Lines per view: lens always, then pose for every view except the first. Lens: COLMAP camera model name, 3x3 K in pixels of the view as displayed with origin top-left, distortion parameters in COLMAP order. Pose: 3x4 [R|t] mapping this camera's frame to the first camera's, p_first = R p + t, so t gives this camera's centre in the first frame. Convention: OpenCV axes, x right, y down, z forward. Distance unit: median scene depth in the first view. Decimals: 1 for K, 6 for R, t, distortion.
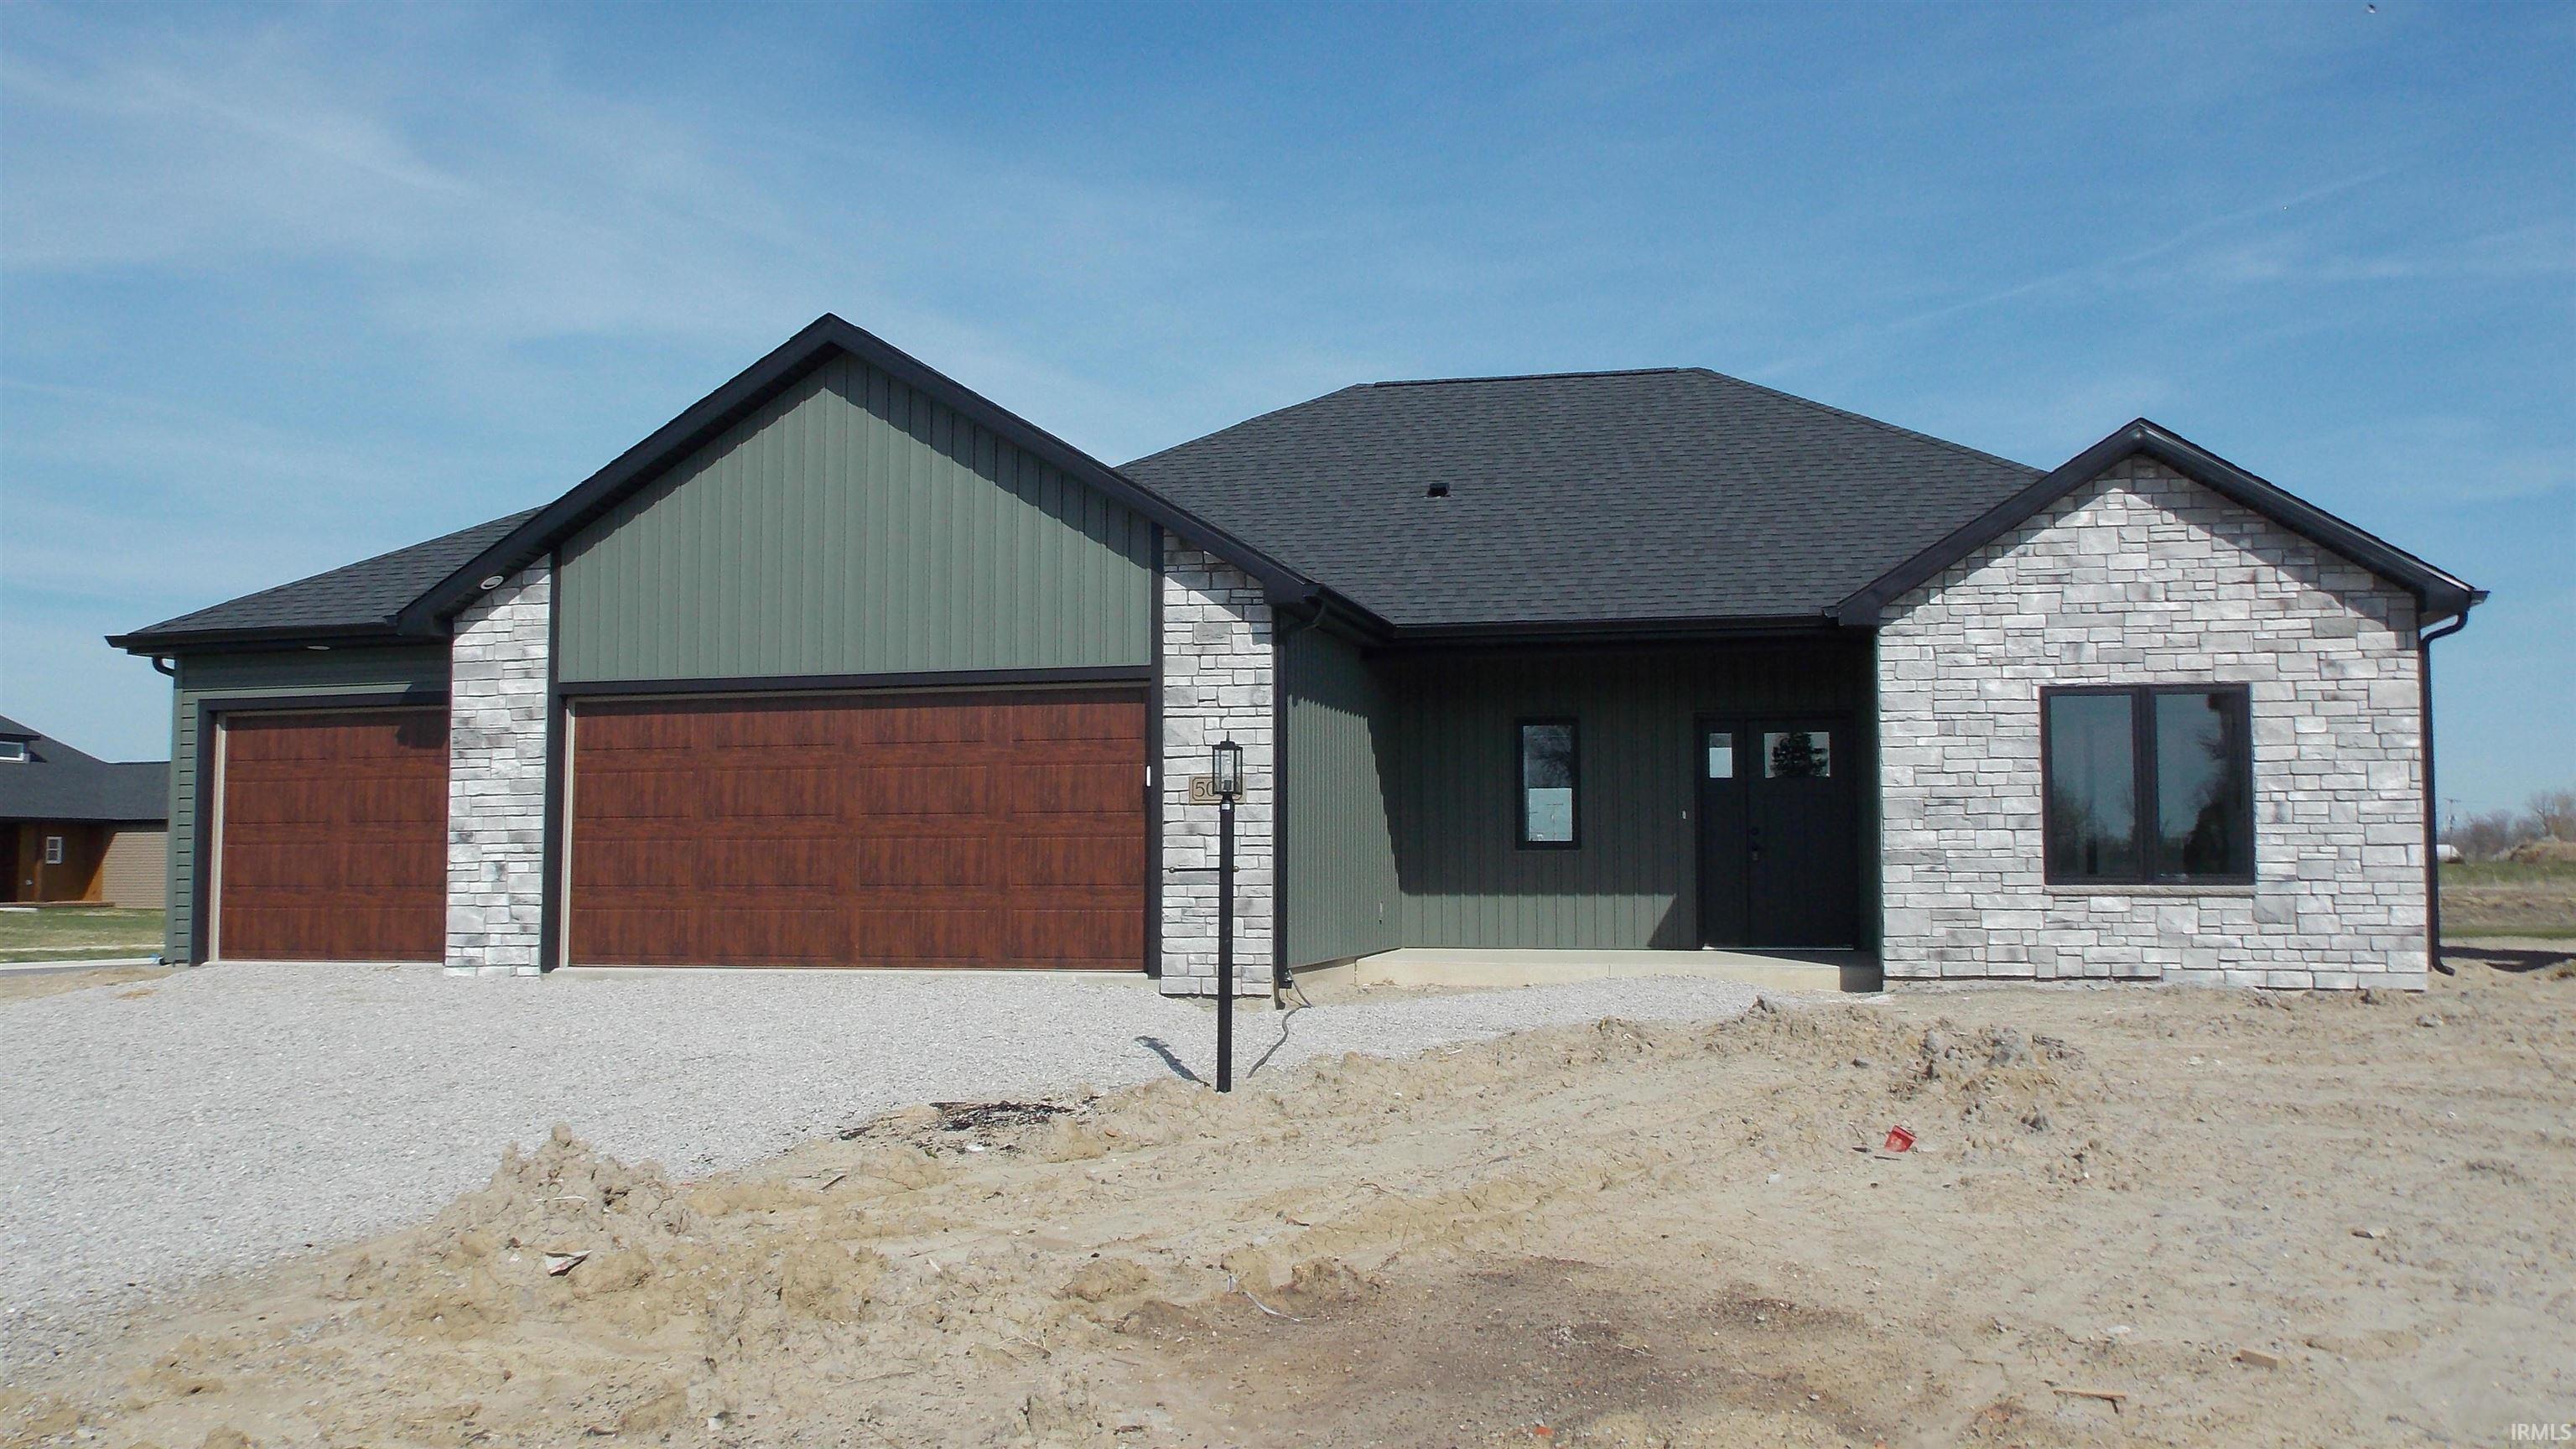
lens RADIAL K [[2151.1, 0, 1288.7], [0, 2151.1, 836.9], [0, 0, 1]] dist [-0.057844, 0.001859]
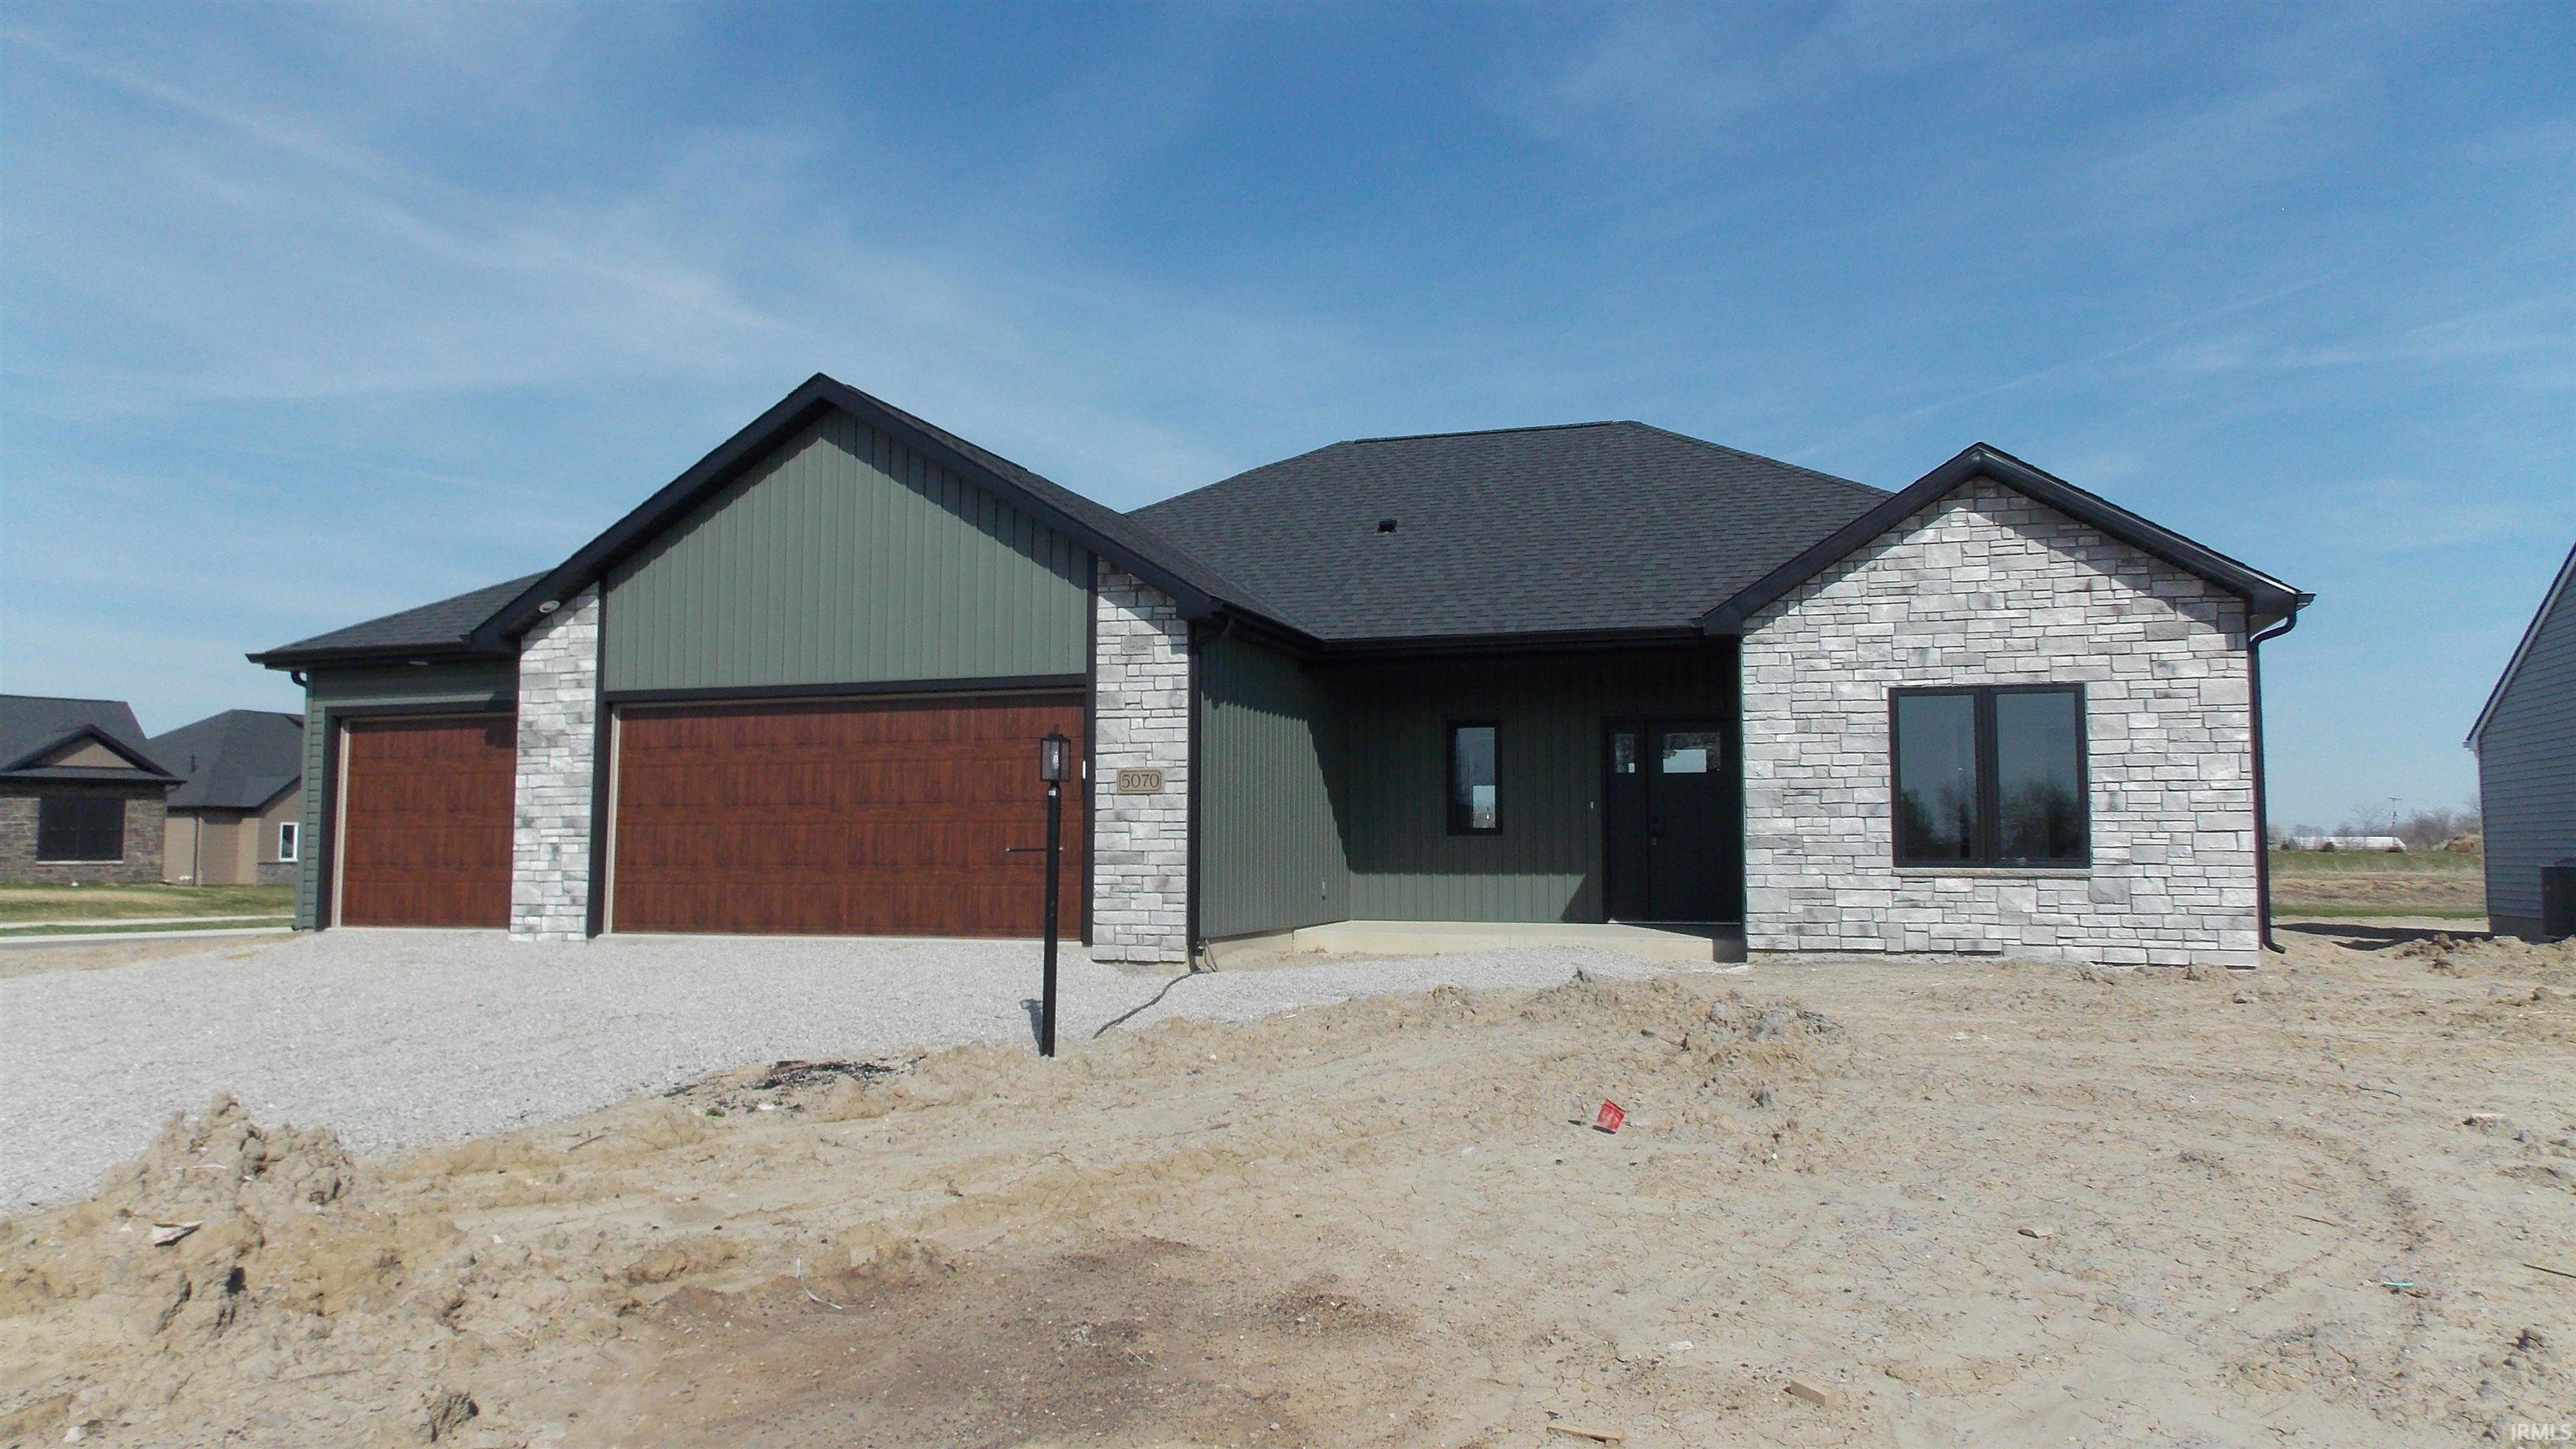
lens RADIAL K [[1709.6, 0, 1289.7], [0, 1709.6, 795.3], [0, 0, 1]] dist [0.004371, -0.015477]
pose [[0.997282, -0.000113, -0.073685, 0.106818], [-0.001312, 0.999813, -0.019282, 0.002687], [0.073674, 0.019327, 0.997095, 0.093132]]
